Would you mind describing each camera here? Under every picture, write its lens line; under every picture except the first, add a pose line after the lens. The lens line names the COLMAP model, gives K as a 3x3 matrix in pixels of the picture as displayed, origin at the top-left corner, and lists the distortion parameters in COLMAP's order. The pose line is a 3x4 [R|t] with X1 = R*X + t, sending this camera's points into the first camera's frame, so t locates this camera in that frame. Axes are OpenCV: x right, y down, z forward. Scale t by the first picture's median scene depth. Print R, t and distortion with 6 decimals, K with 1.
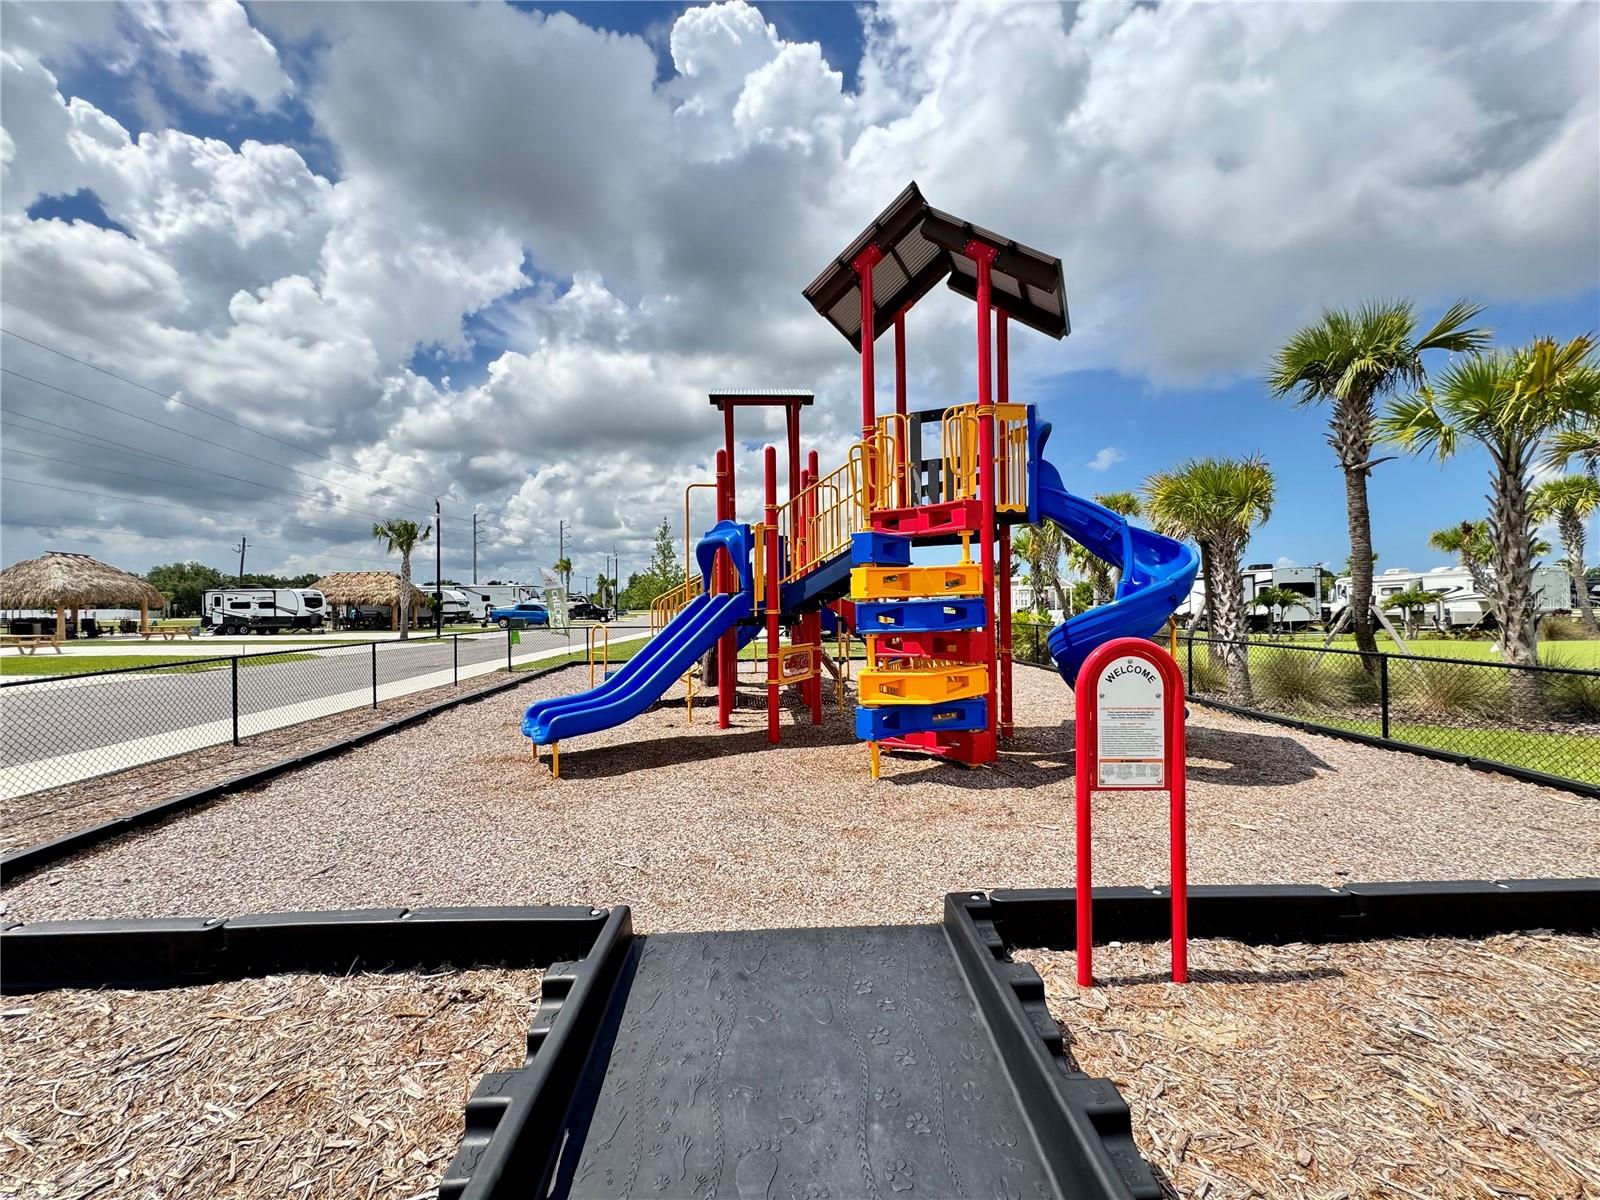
lens RADIAL K [[640.5, 0, 799.5], [0, 640.5, 599.2], [0, 0, 1]] dist [-0.000908, -0.000061]
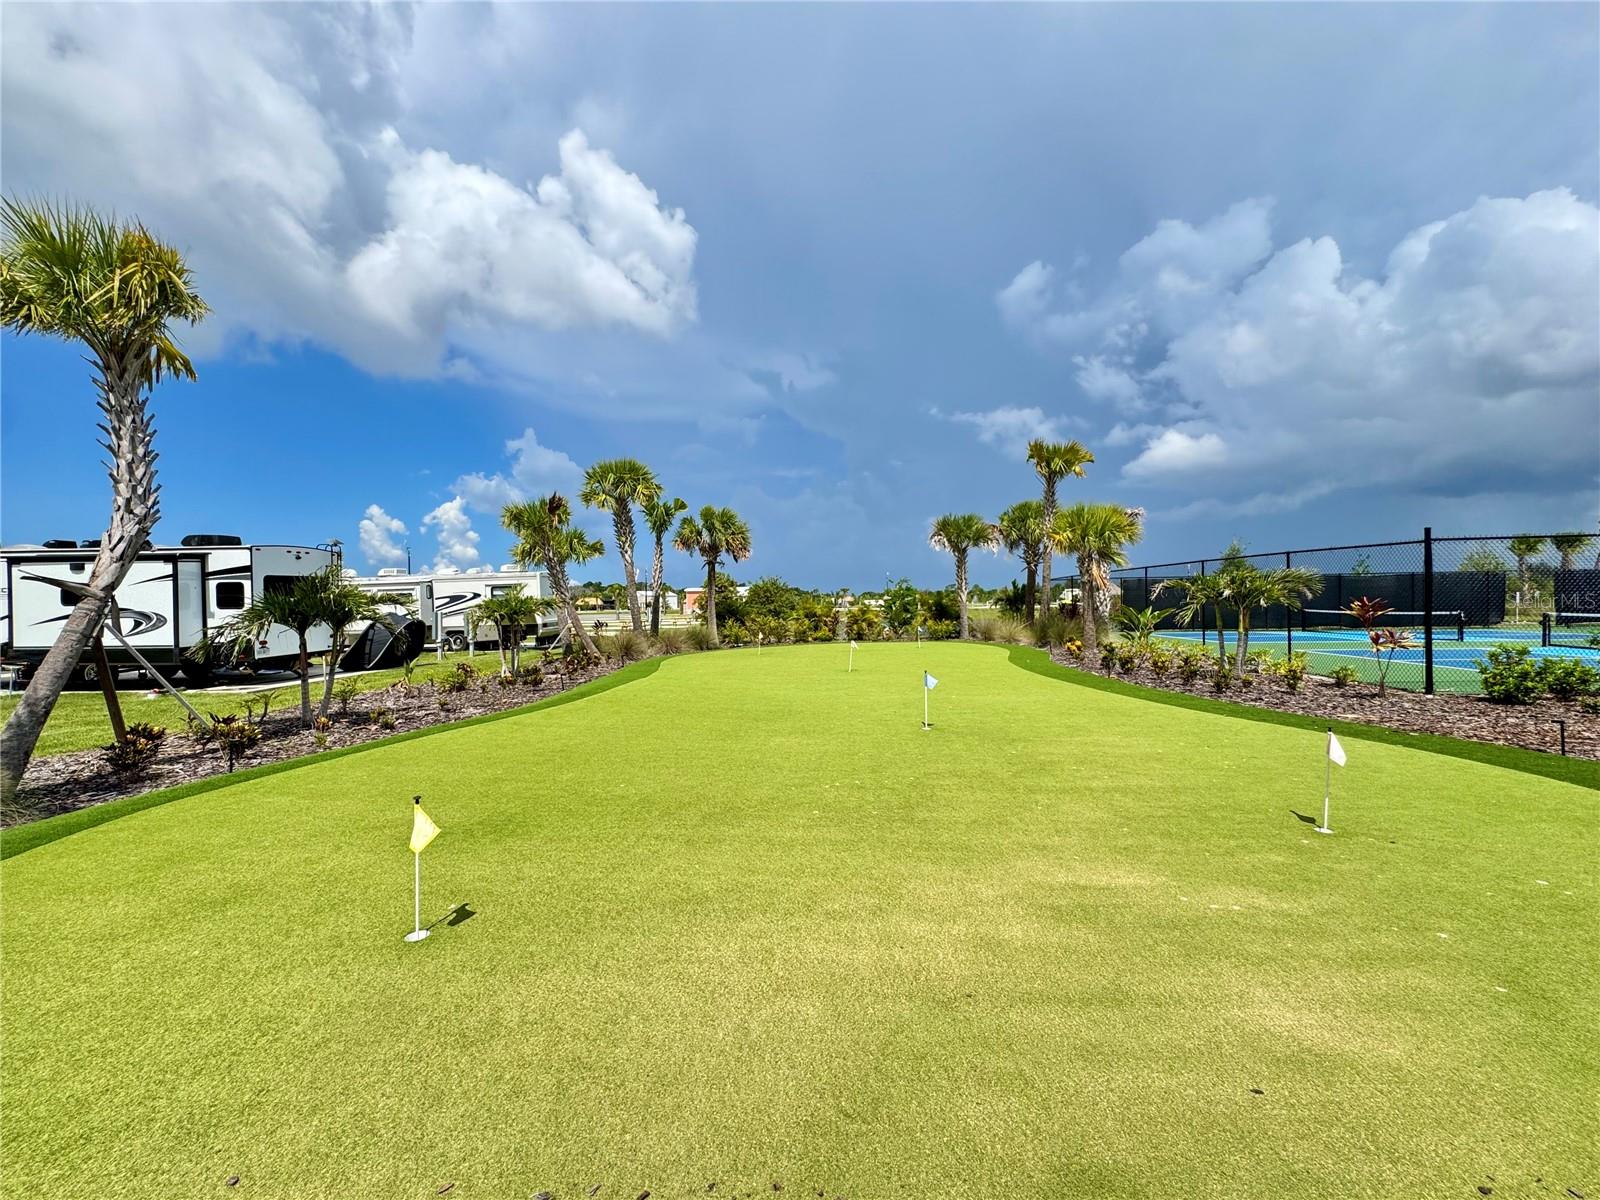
lens RADIAL K [[640.5, 0, 800.5], [0, 640.5, 604.1], [0, 0, 1]] dist [-0.000908, -0.000061]
pose [[0.127231, 0.007693, 0.991843, 0.311960], [0.000443, 0.999969, -0.007813, -0.000029], [-0.991873, 0.001433, 0.127224, 0.518395]]
